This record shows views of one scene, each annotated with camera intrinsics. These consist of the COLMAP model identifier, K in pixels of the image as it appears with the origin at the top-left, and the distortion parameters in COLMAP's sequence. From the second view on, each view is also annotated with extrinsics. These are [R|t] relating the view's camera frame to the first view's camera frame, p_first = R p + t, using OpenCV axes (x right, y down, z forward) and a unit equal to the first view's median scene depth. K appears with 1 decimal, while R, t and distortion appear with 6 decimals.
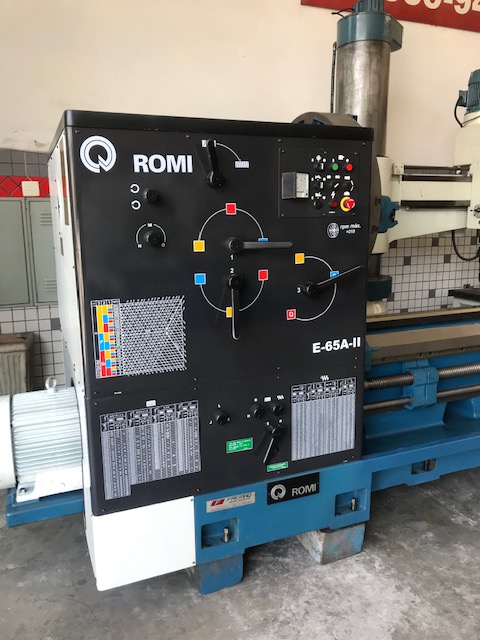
lens RADIAL K [[520.5, 0, 237.9], [0, 520.5, 317.7], [0, 0, 1]] dist [-0.037328, 0.009268]
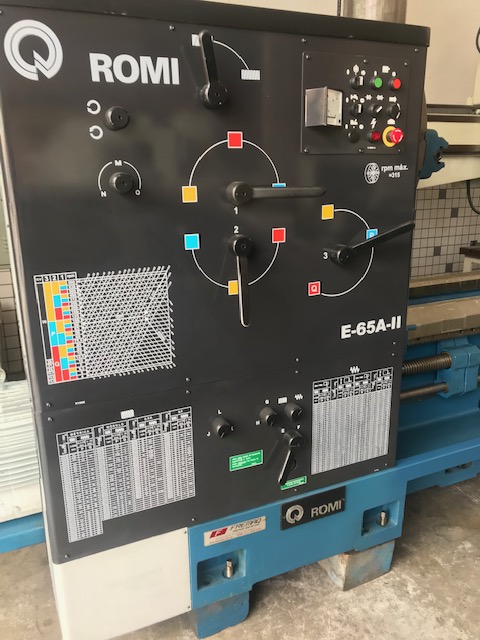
lens RADIAL K [[520.5, 0, 243.9], [0, 520.5, 322.2], [0, 0, 1]] dist [-0.037328, 0.009268]
pose [[0.998712, -0.012310, 0.049215, -0.035323], [0.007601, 0.995472, 0.094753, -0.029269], [-0.050158, -0.094256, 0.994284, 0.260296]]
